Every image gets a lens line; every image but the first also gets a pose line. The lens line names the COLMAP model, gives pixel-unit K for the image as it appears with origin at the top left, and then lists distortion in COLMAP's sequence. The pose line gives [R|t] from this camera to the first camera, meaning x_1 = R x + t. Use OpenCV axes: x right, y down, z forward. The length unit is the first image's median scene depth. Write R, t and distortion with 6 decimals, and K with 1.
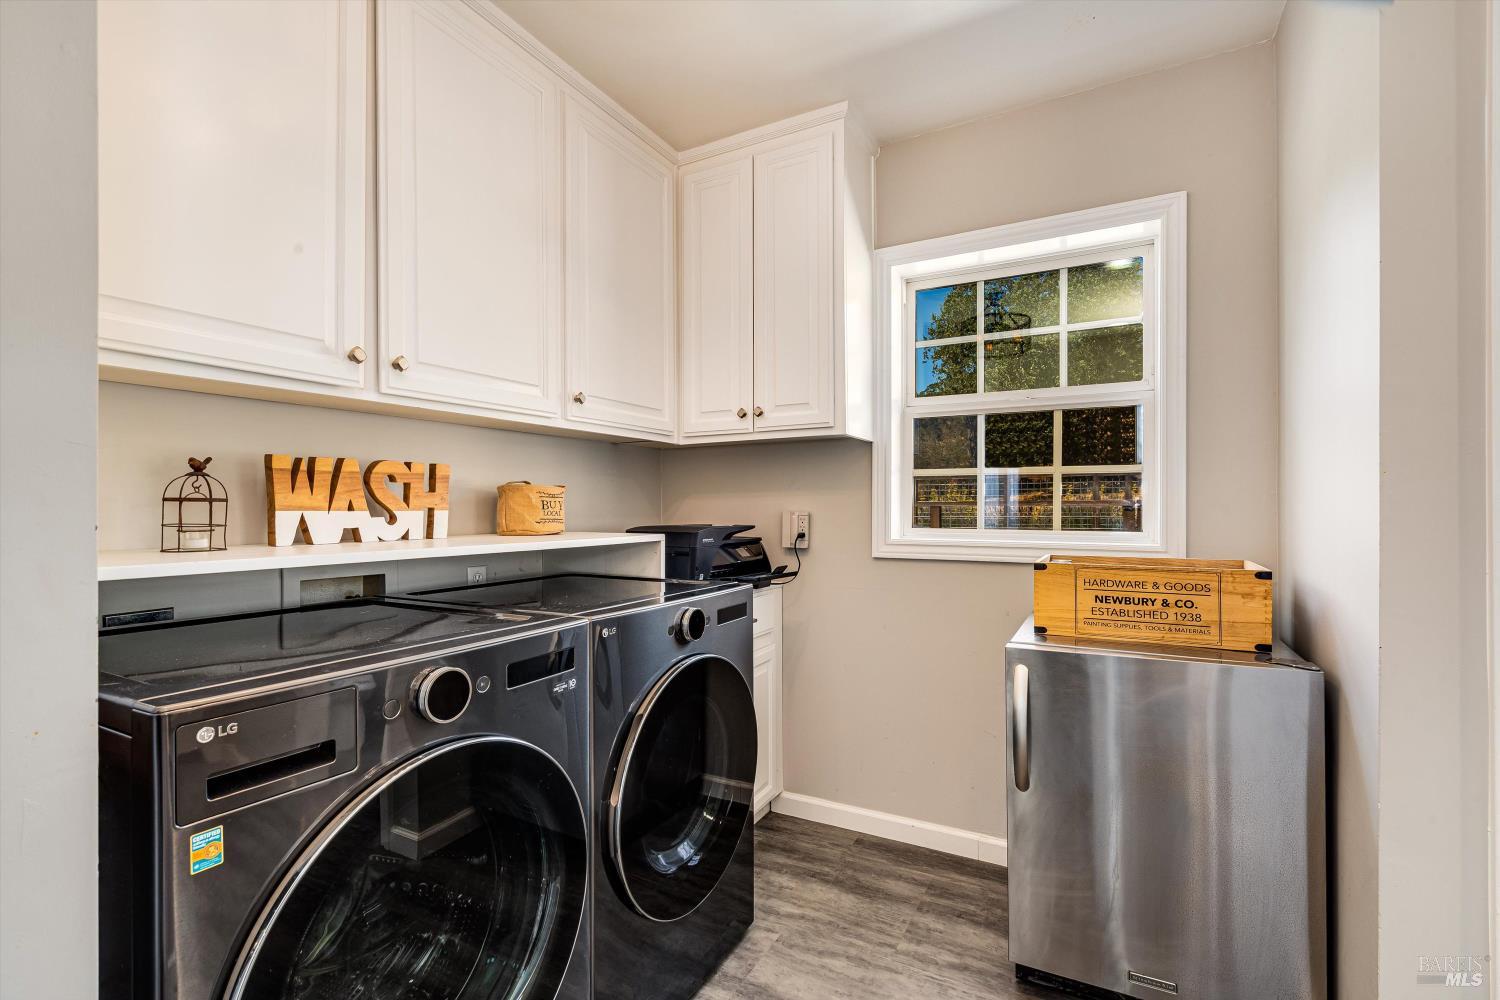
lens RADIAL K [[683.5, 0, 748.5], [0, 683.5, 501.8], [0, 0, 1]] dist [0.010826, 0.000311]
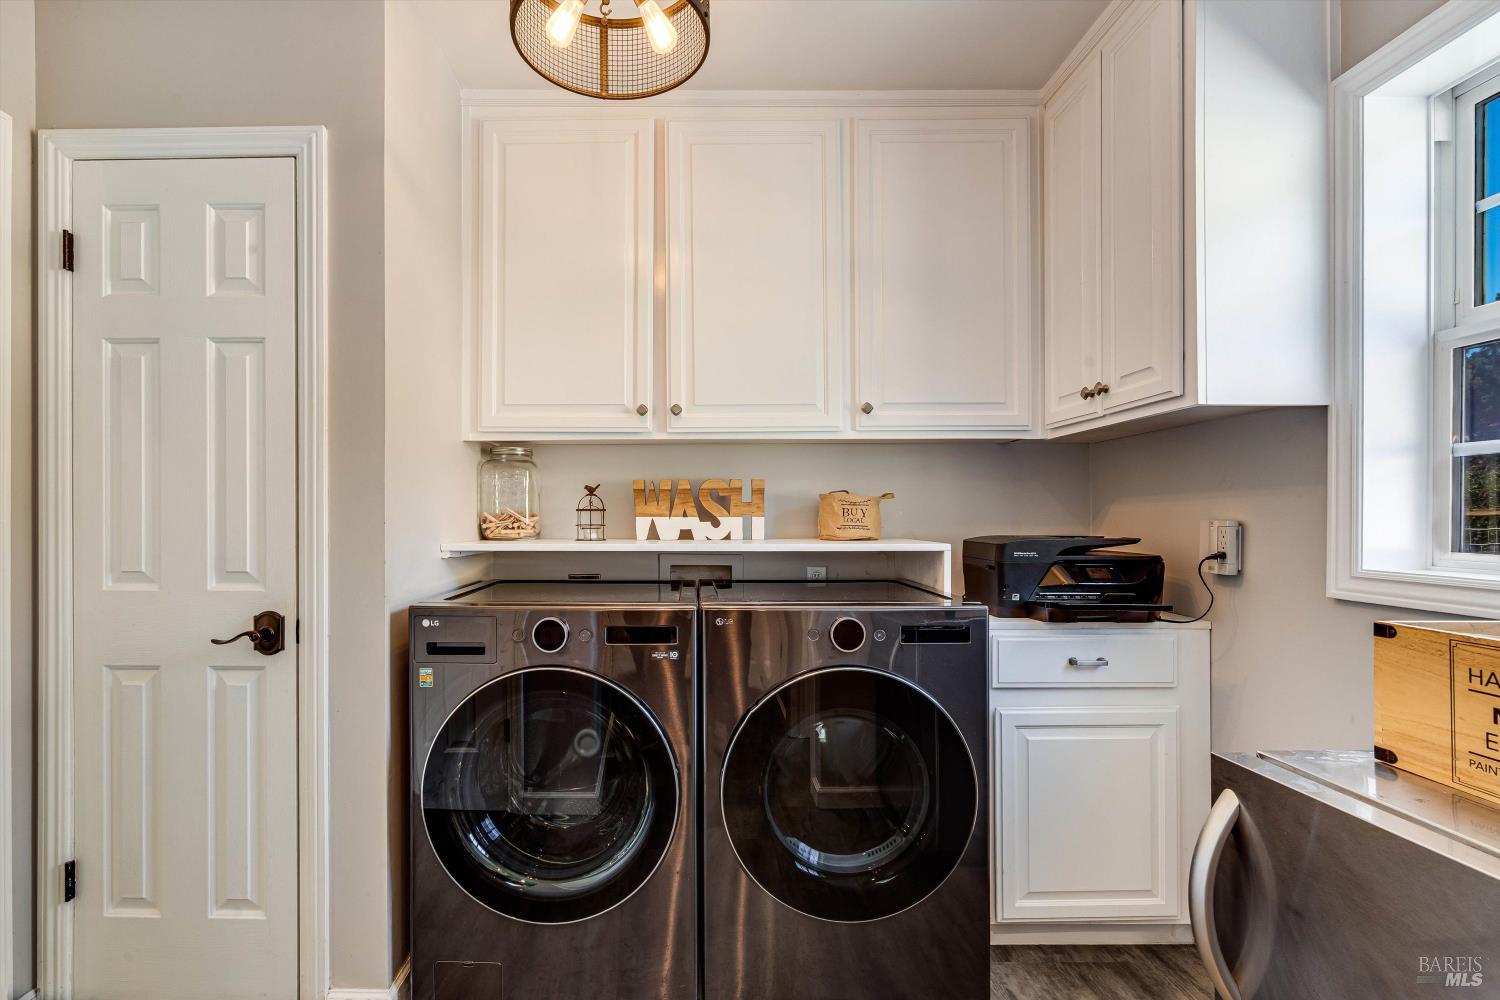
lens RADIAL K [[760.7, 0, 748.9], [0, 760.7, 511.5], [0, 0, 1]] dist [0.006499, 0.001631]
pose [[0.473798, -0.002928, -0.880629, 0.767226], [0.007716, 0.999970, 0.000827, 0.001471], [0.880600, -0.007186, 0.473807, 0.341461]]
